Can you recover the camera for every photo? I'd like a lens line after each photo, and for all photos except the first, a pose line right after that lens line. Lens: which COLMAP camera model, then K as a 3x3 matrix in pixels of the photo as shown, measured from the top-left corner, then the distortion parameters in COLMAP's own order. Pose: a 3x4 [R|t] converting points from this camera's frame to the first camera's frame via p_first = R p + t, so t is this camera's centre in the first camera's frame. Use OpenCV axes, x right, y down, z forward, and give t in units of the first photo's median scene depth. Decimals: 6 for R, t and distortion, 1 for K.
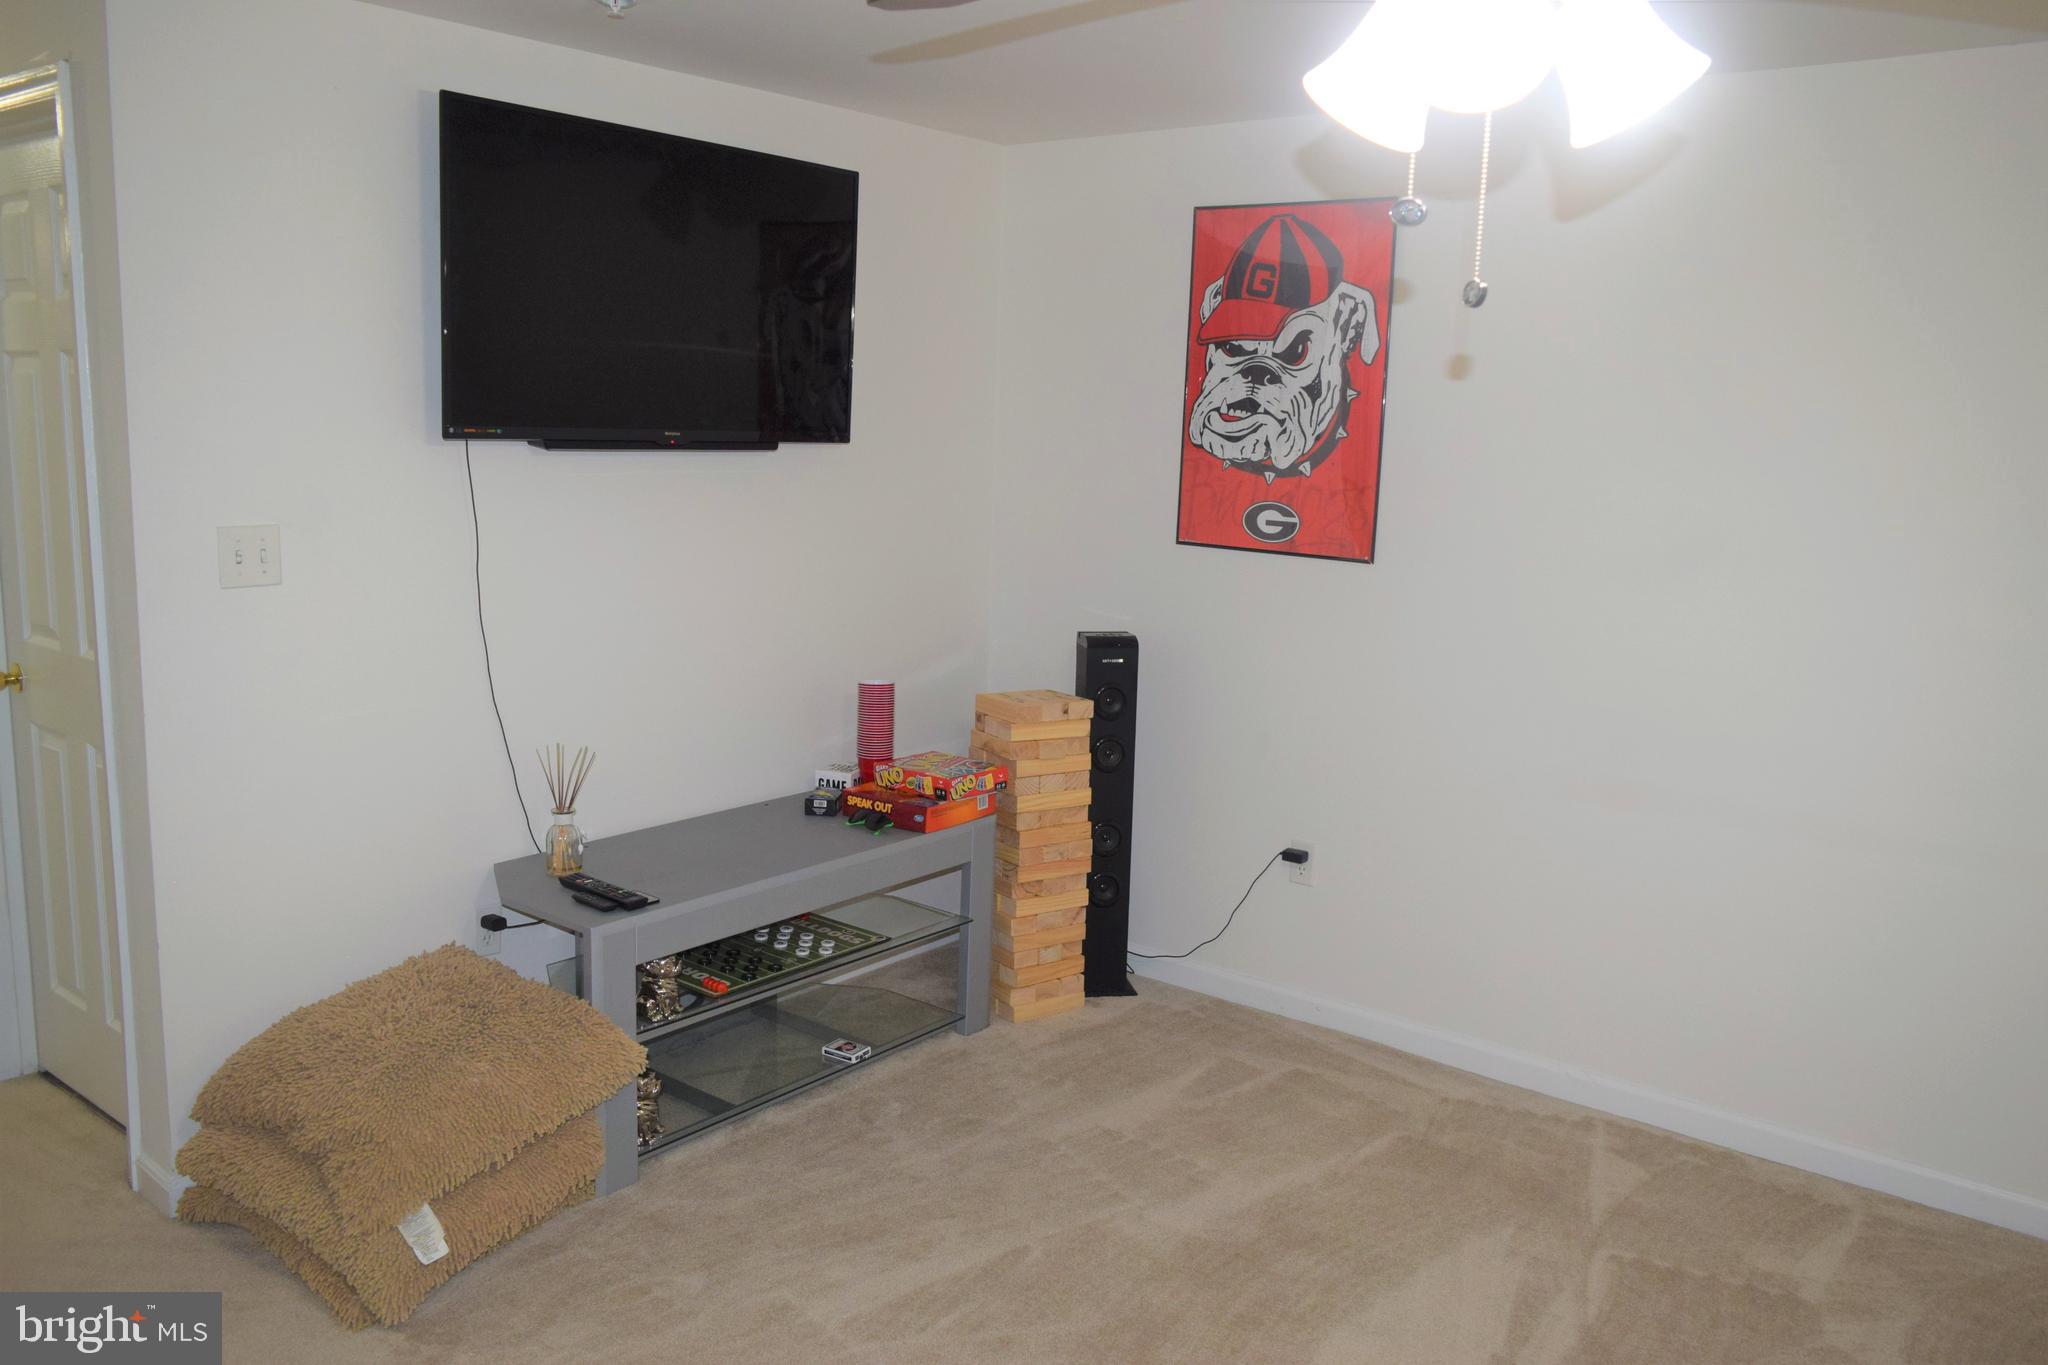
lens RADIAL K [[1565.1, 0, 1026.5], [0, 1565.1, 689.2], [0, 0, 1]] dist [-0.018339, -0.002866]
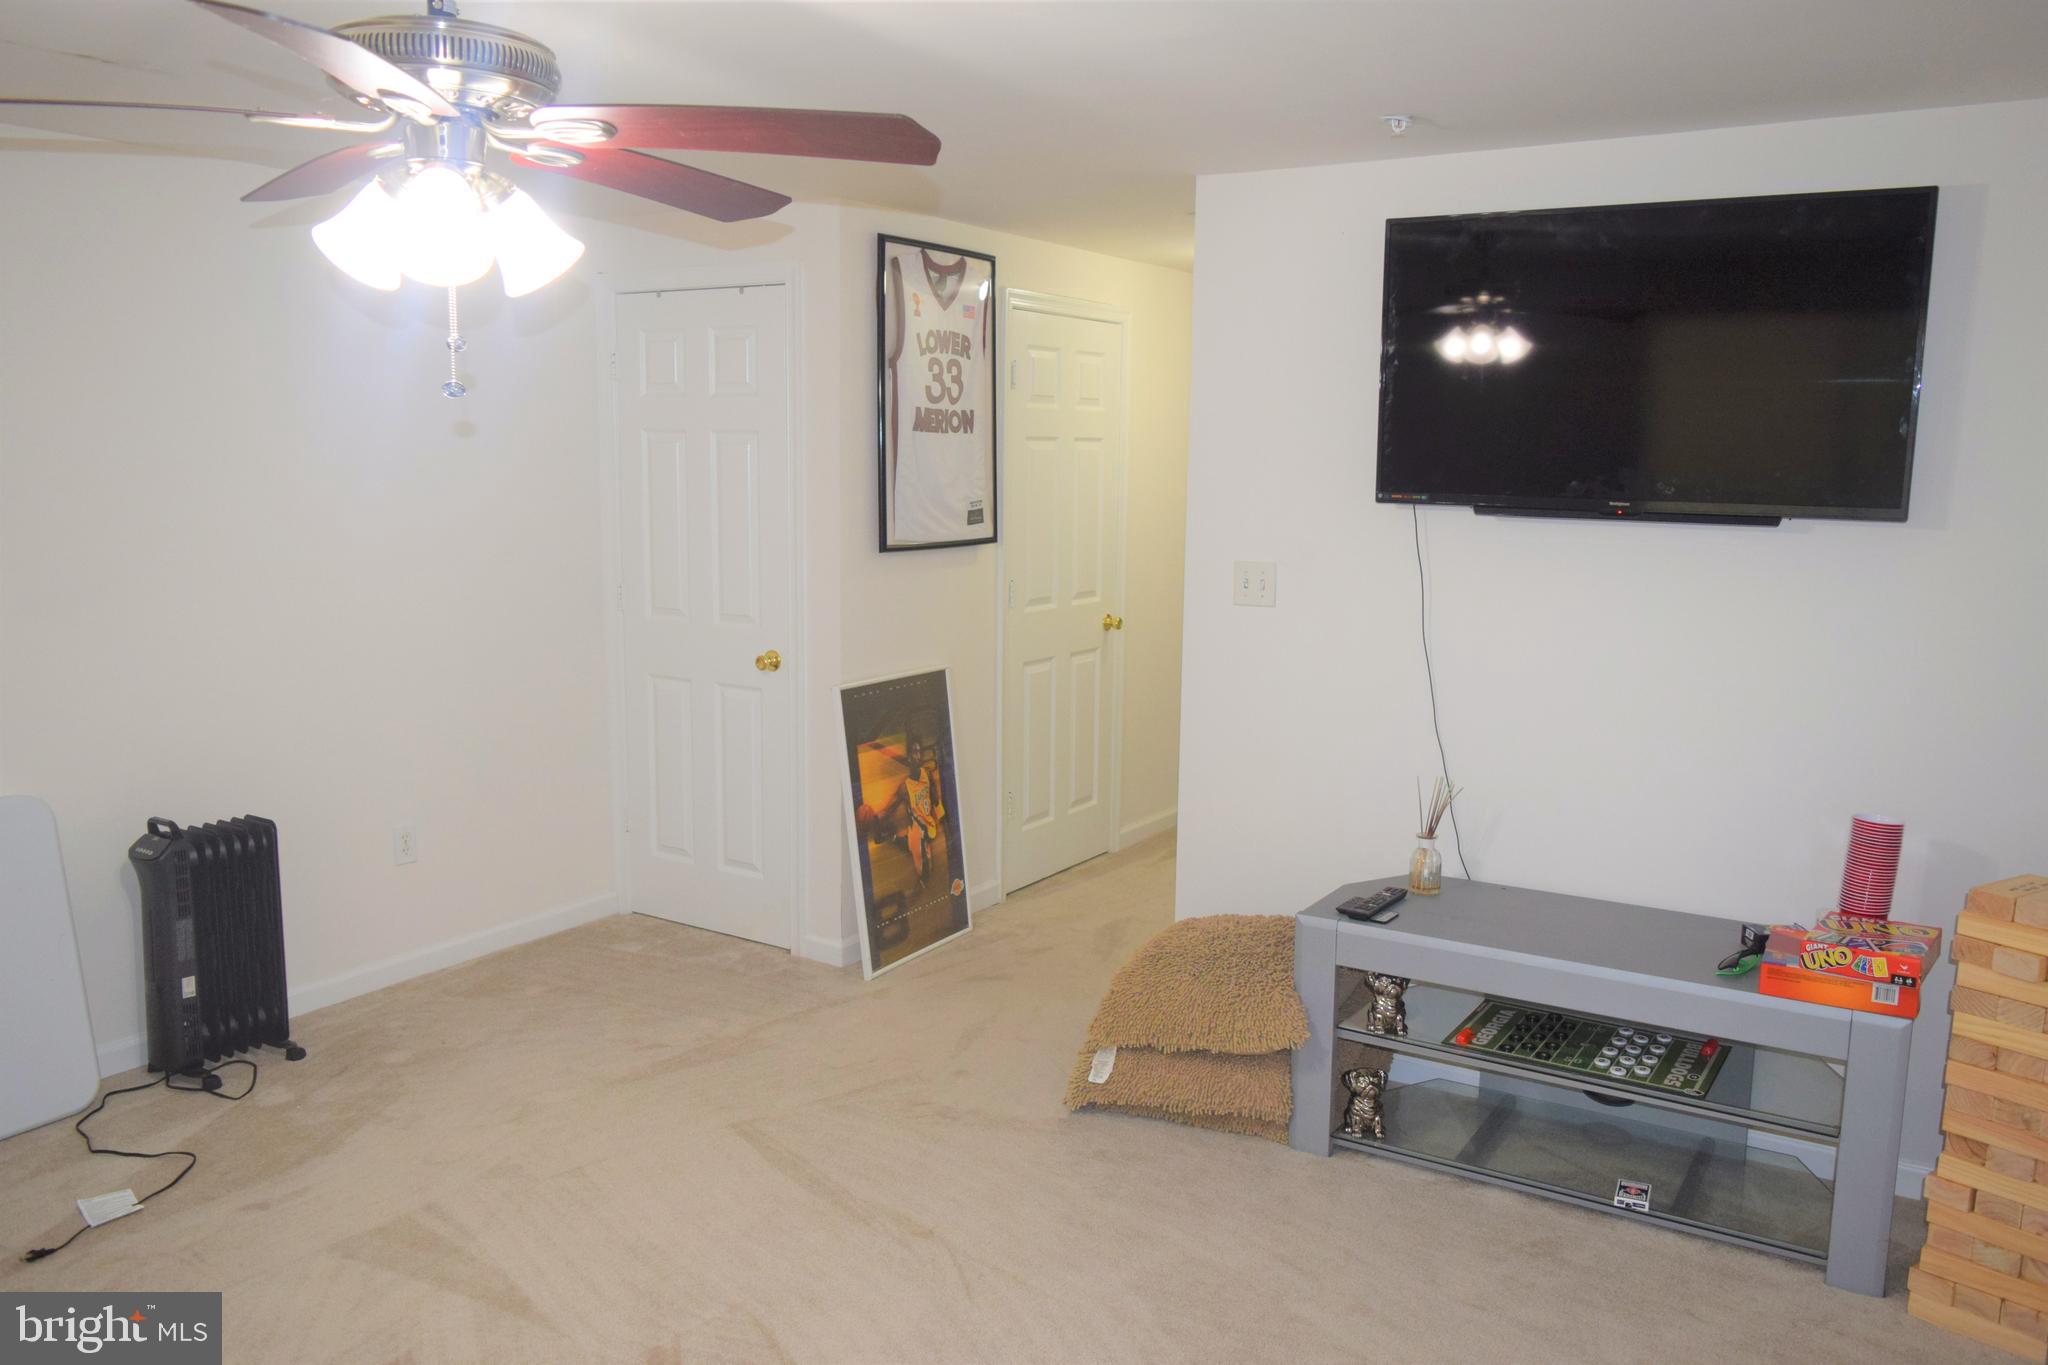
lens RADIAL K [[1565.1, 0, 1031.2], [0, 1565.1, 681.0], [0, 0, 1]] dist [-0.018339, -0.002866]
pose [[0.123642, 0.119139, -0.985149, 0.708527], [-0.179779, 0.979028, 0.095836, -0.081372], [0.975906, 0.165260, 0.142468, 0.514503]]
